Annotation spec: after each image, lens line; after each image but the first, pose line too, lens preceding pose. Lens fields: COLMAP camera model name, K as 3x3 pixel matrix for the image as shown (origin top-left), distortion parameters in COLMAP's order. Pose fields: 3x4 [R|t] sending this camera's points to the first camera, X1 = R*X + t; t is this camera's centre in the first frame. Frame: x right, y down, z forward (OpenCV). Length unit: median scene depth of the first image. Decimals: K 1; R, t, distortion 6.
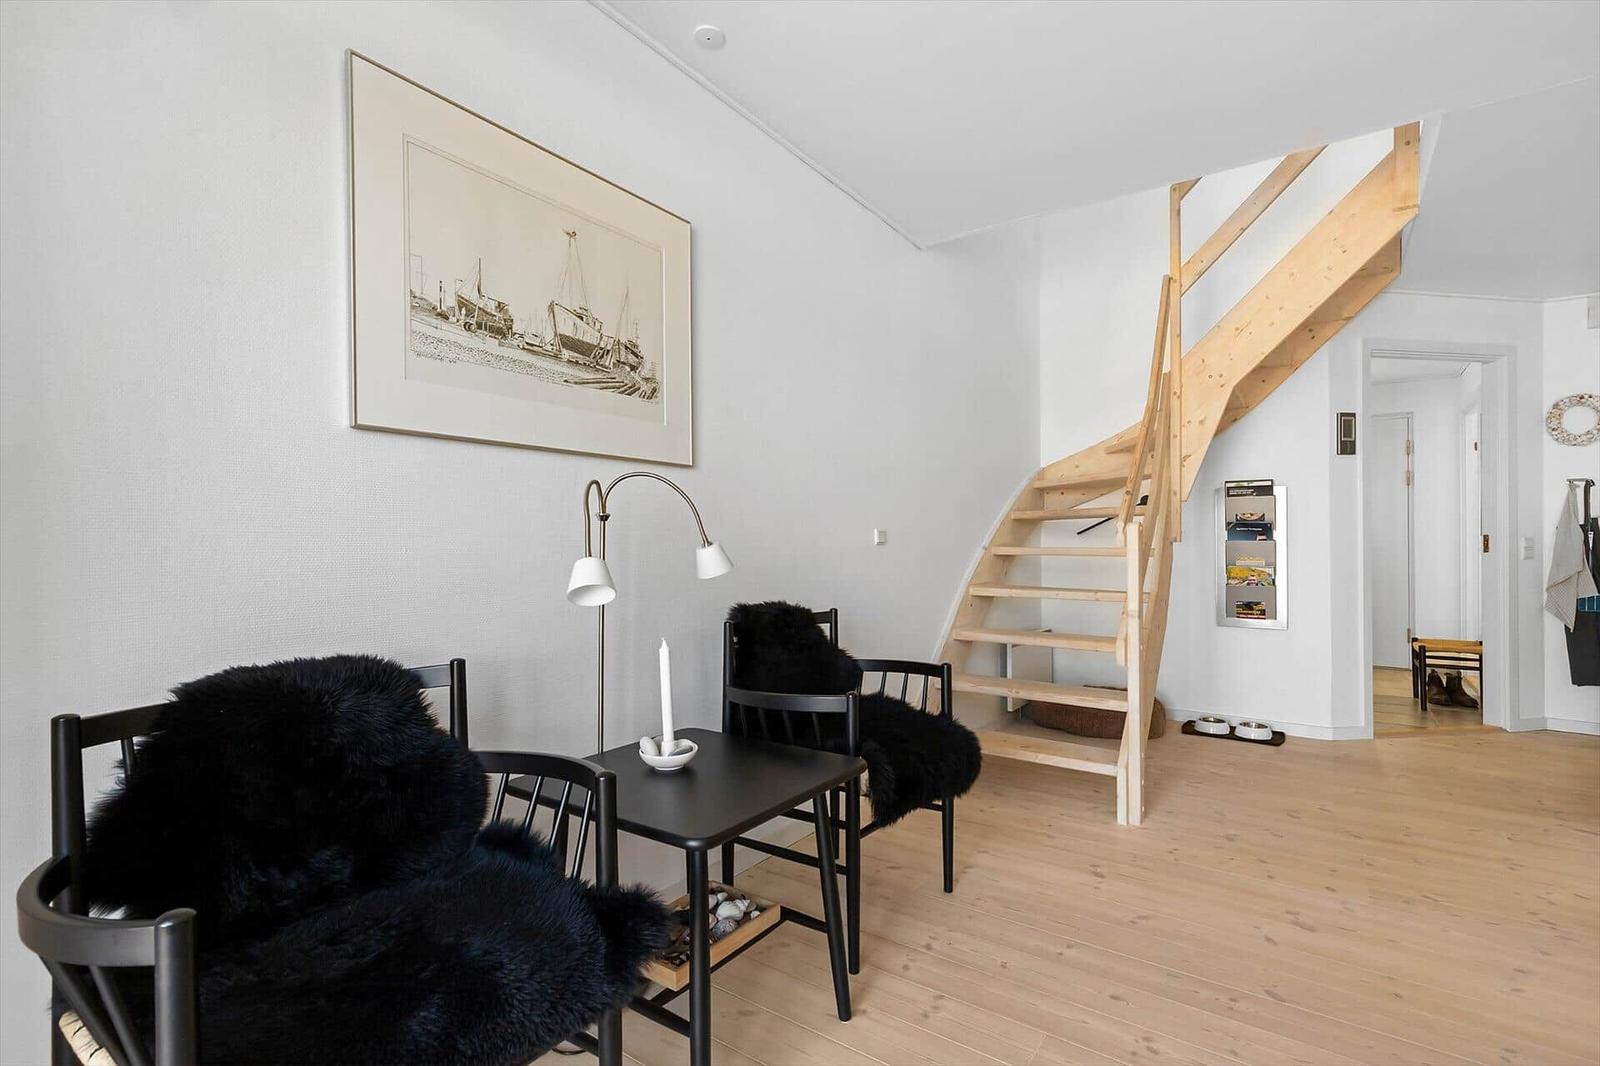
lens RADIAL K [[736.6, 0, 799.0], [0, 736.6, 547.9], [0, 0, 1]] dist [0.011359, -0.002512]
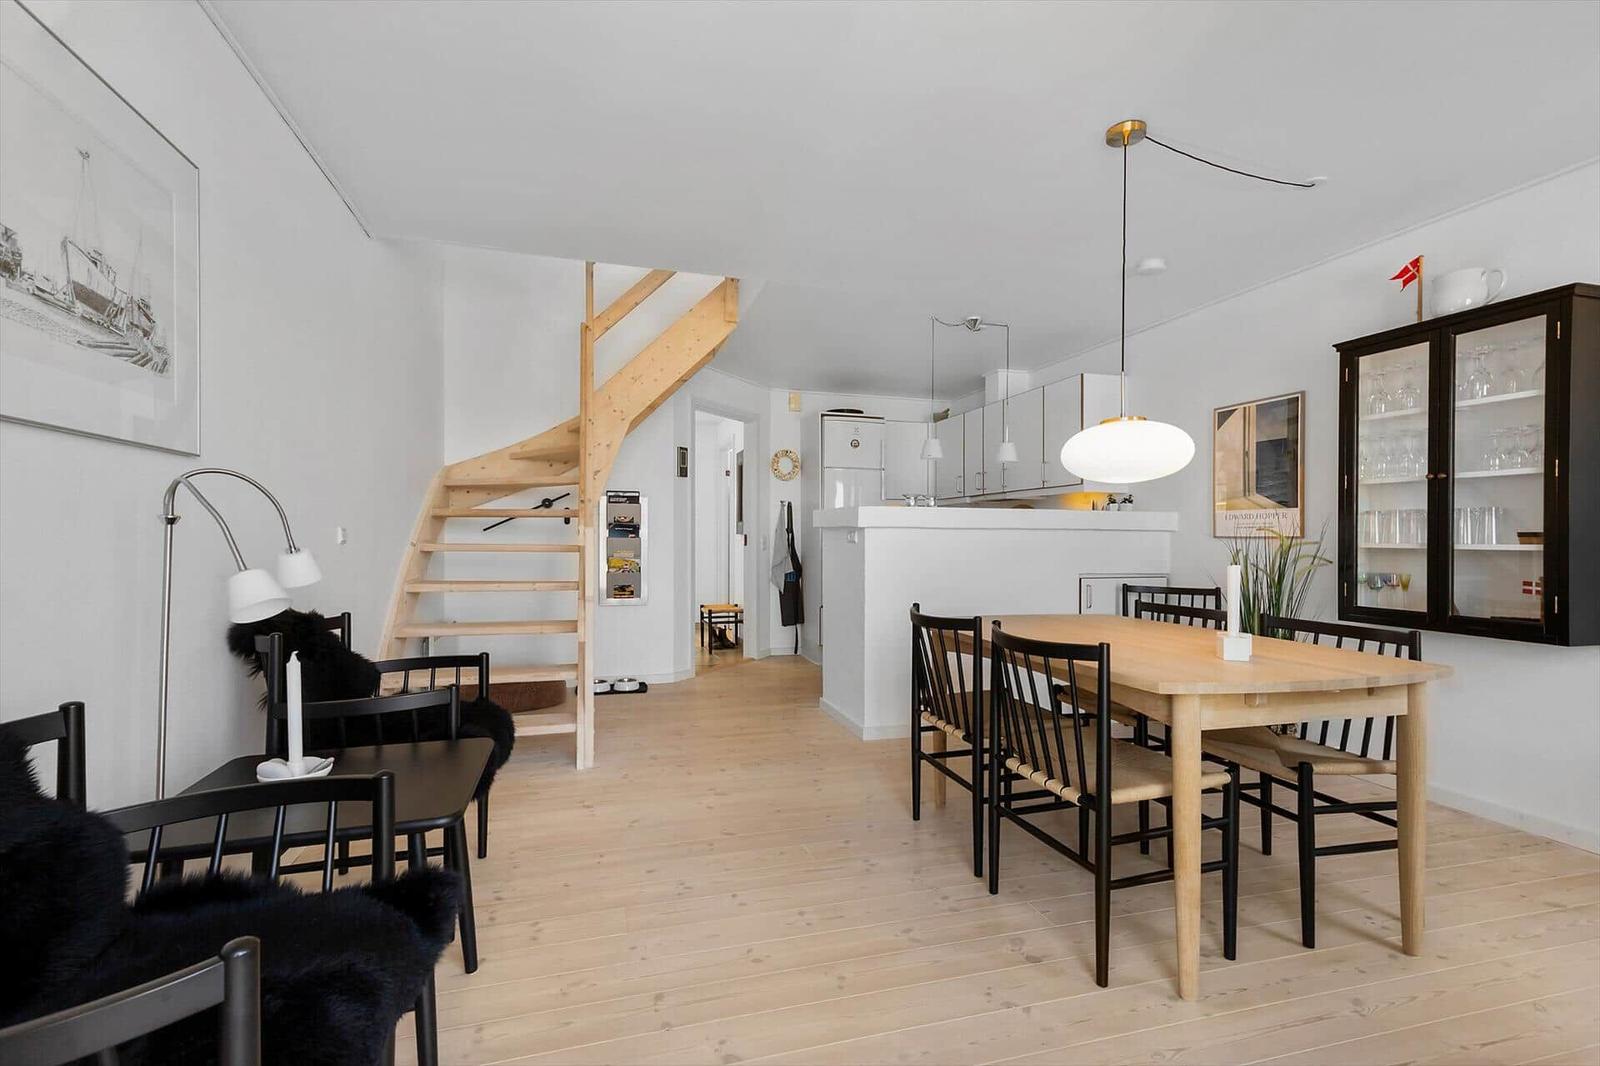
lens RADIAL K [[736.6, 0, 798.5], [0, 736.6, 536.6], [0, 0, 1]] dist [0.011359, -0.002512]
pose [[0.620418, 0.004519, 0.784258, -0.308479], [-0.004718, 0.999987, -0.002029, -0.015713], [-0.784257, -0.002441, 0.620431, -0.054175]]
